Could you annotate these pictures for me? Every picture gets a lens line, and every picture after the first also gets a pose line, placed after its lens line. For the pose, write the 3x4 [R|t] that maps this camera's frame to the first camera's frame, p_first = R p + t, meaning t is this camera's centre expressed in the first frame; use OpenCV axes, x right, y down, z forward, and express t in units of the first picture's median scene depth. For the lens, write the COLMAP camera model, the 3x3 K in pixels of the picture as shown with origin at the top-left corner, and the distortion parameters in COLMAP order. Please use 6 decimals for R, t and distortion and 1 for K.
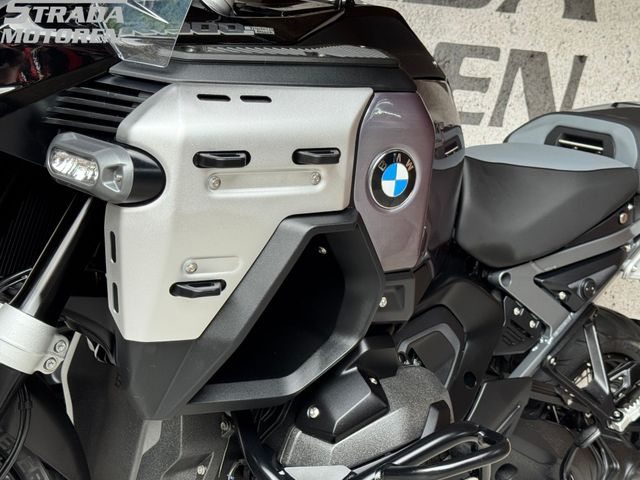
lens RADIAL K [[985.2, 0, 320.0], [0, 985.2, 240.0], [0, 0, 1]] dist [0.160602, -0.197985]
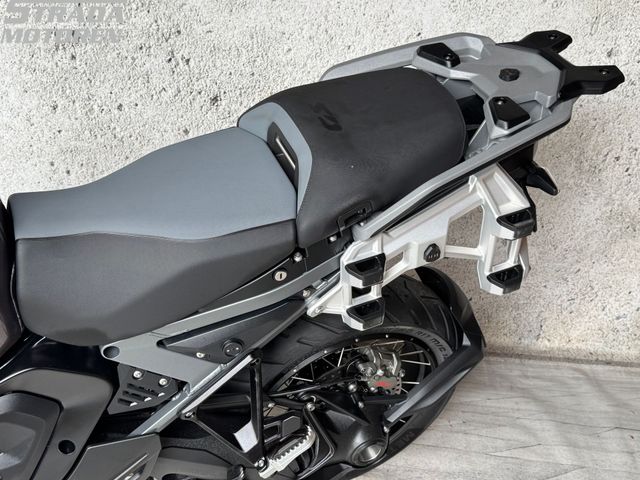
lens RADIAL K [[701.8, 0, 320.0], [0, 701.8, 240.0], [0, 0, 1]] dist [0.016807, 0.015594]
pose [[0.936134, 0.144593, -0.320541, 0.530933], [0.020747, 0.887251, 0.460820, -0.329570], [0.351032, -0.438040, 0.827586, 0.539080]]
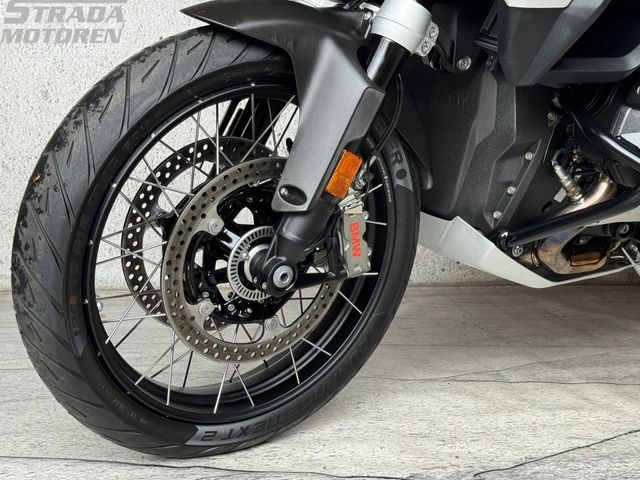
lens RADIAL K [[985.2, 0, 320.0], [0, 985.2, 240.0], [0, 0, 1]] dist [0.160602, -0.197985]
pose [[0.992661, -0.009545, -0.120551, -0.162292], [0.023491, 0.993111, 0.114795, 0.137001], [0.118625, -0.116784, 0.986047, -0.144734]]
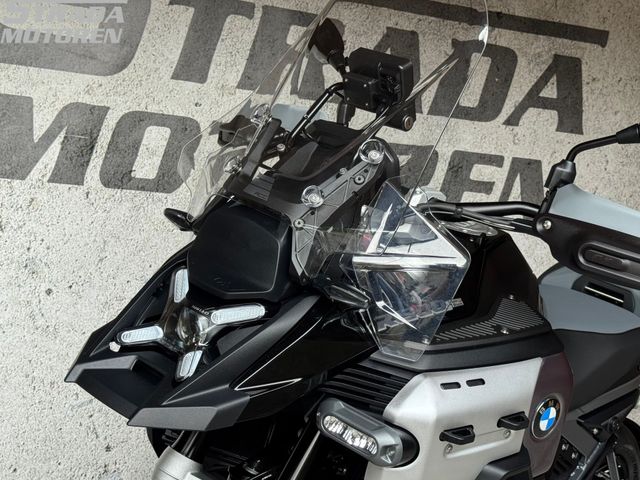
lens RADIAL K [[985.2, 0, 320.0], [0, 985.2, 240.0], [0, 0, 1]] dist [0.160602, -0.197985]
pose [[0.991108, 0.046555, 0.124654, -0.261951], [-0.053838, 0.996995, 0.055707, -0.230793], [-0.121686, -0.061922, 0.990635, -0.181990]]
